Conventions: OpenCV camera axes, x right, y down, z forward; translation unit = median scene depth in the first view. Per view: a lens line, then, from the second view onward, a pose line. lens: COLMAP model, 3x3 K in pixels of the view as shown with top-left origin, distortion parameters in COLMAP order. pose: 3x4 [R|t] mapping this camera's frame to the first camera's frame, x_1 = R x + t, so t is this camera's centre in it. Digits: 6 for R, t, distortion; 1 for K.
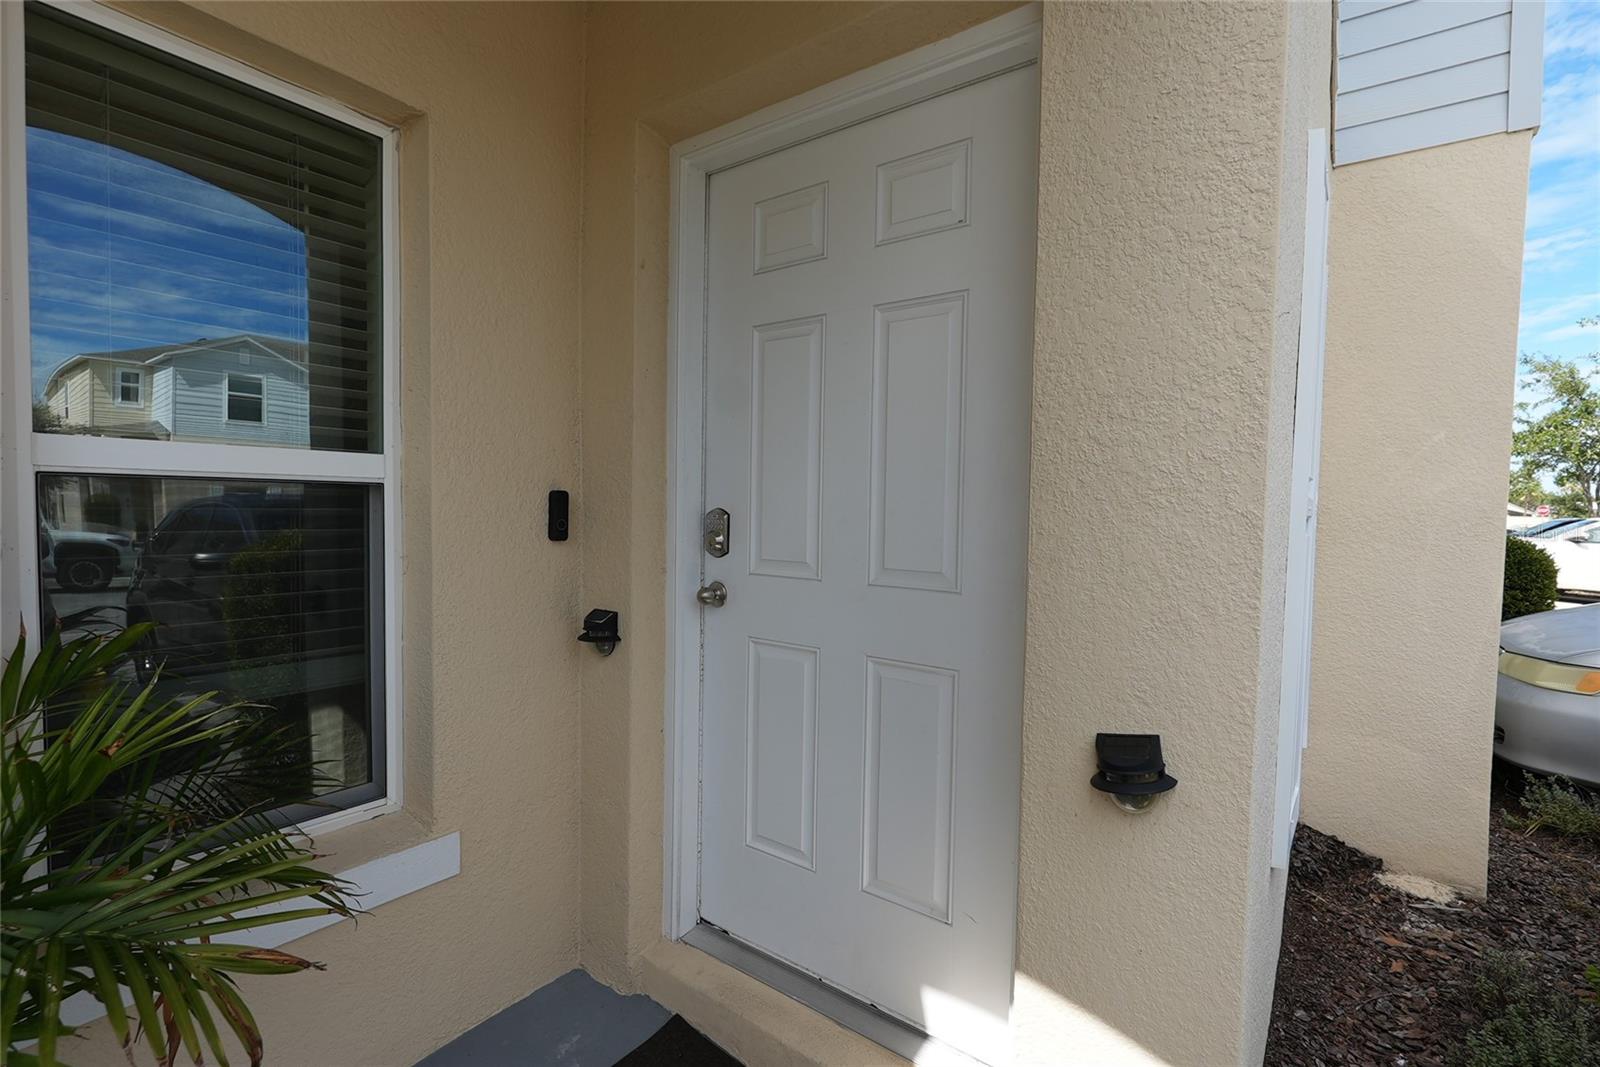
lens RADIAL K [[735.9, 0, 797.9], [0, 735.9, 531.3], [0, 0, 1]] dist [-0.000262, 0.000875]
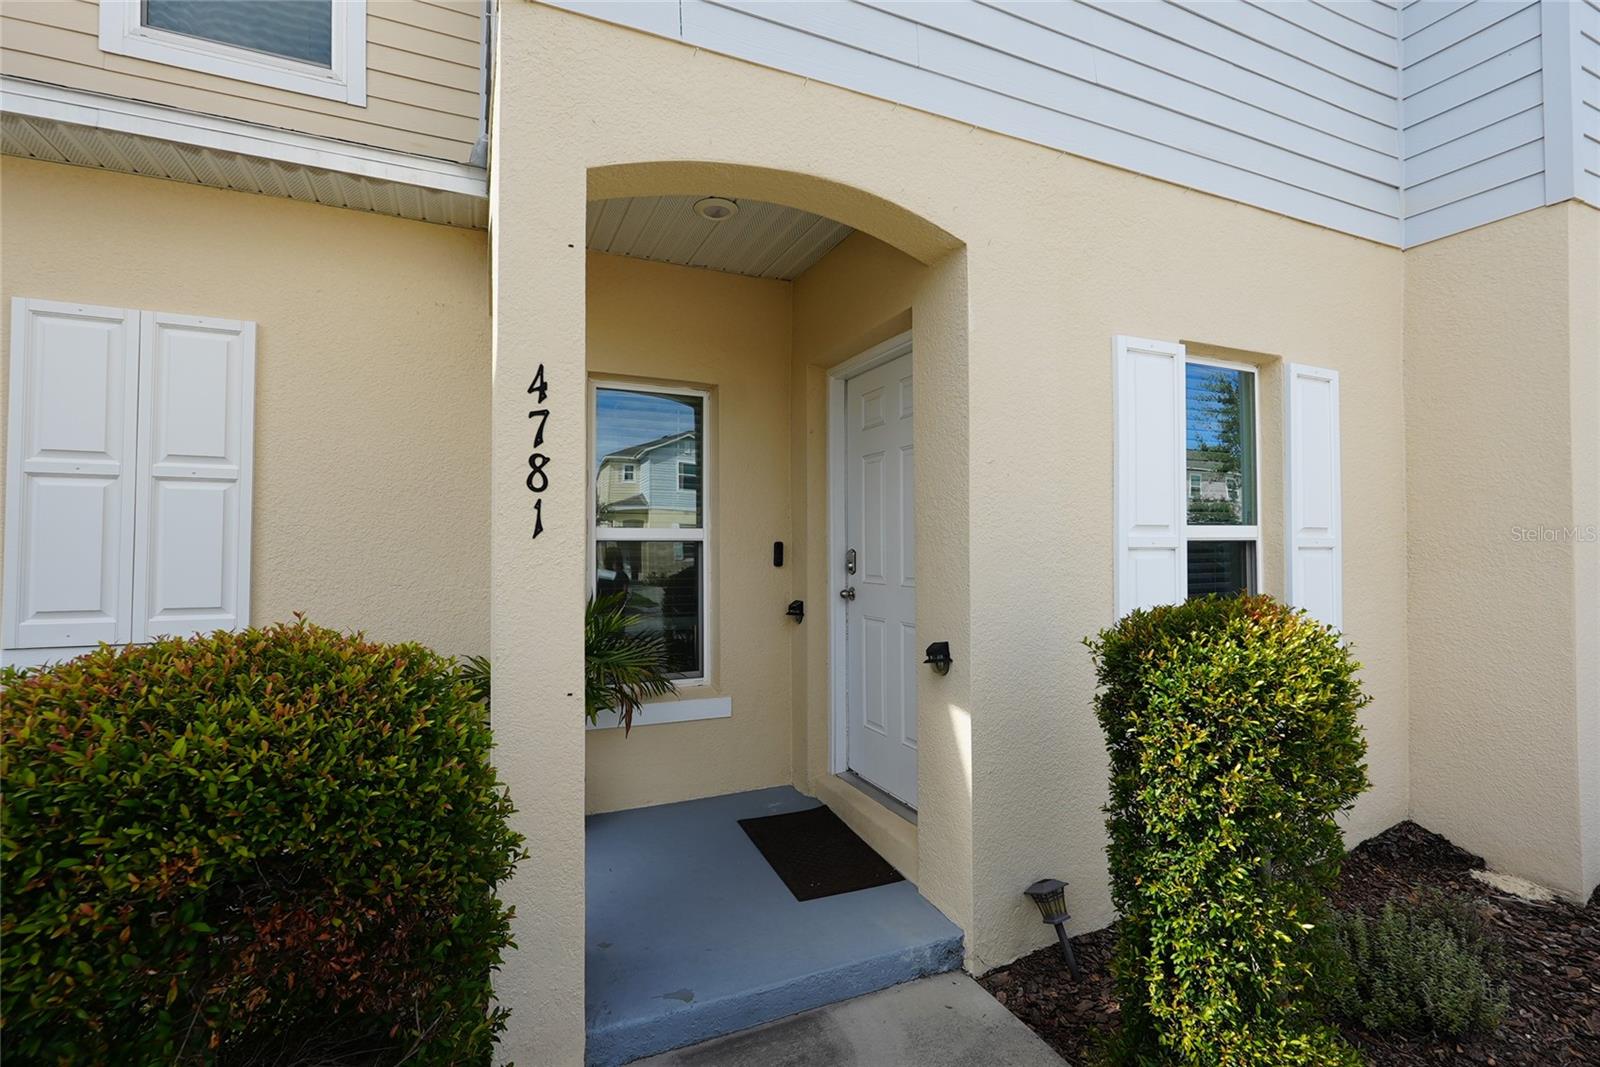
lens RADIAL K [[735.9, 0, 797.9], [0, 735.9, 531.3], [0, 0, 1]] dist [-0.000262, 0.000875]
pose [[0.872508, -0.030113, -0.487671, 0.708902], [0.000598, 0.998164, -0.060564, 0.038514], [0.488600, 0.052551, 0.870924, -0.750223]]
